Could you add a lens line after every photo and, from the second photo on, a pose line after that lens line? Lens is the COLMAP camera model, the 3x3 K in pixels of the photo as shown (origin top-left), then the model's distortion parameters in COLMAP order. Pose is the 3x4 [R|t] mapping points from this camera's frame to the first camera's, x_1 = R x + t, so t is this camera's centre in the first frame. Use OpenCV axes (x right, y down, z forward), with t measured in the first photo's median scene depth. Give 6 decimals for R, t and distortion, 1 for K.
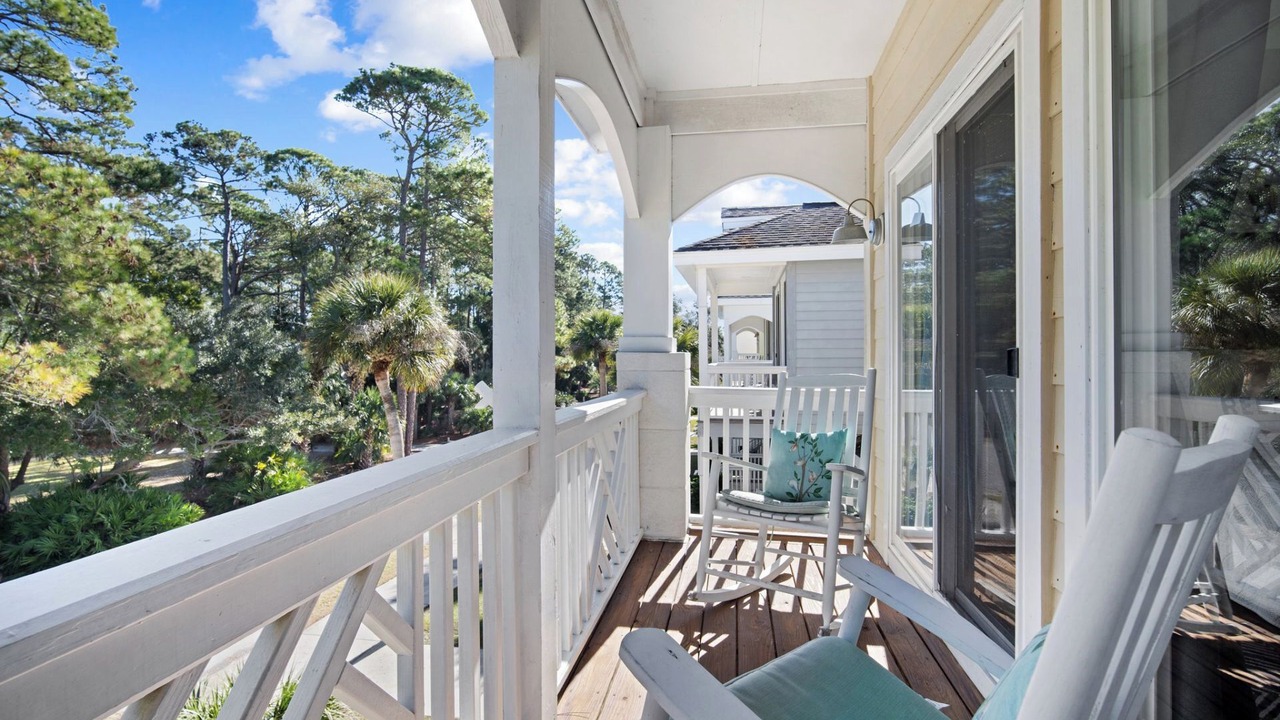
lens RADIAL K [[566.3, 0, 658.5], [0, 566.3, 359.0], [0, 0, 1]] dist [-0.009776, 0.000820]
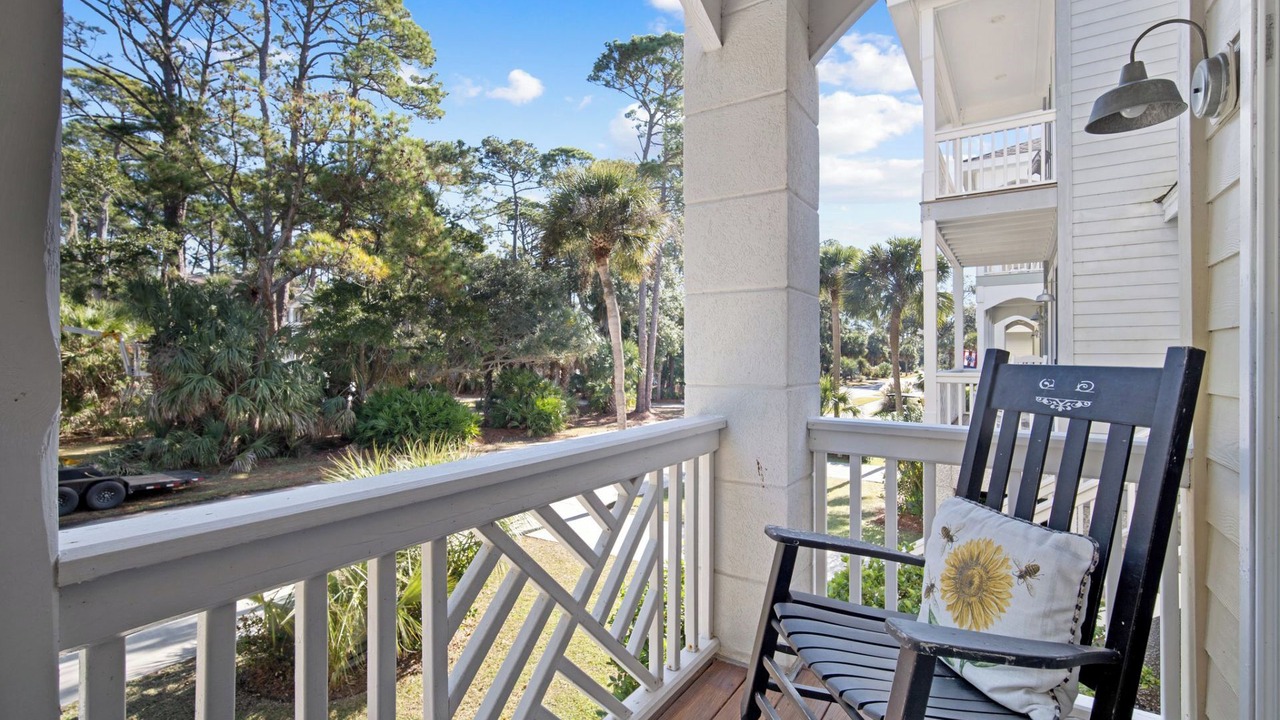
lens RADIAL K [[566.3, 0, 640.7], [0, 566.3, 358.3], [0, 0, 1]] dist [-0.009776, 0.000820]
pose [[0.894806, -0.007607, -0.446391, 0.015552], [0.002218, 0.999918, -0.012595, 0.098808], [0.446450, 0.010281, 0.894749, 0.047168]]
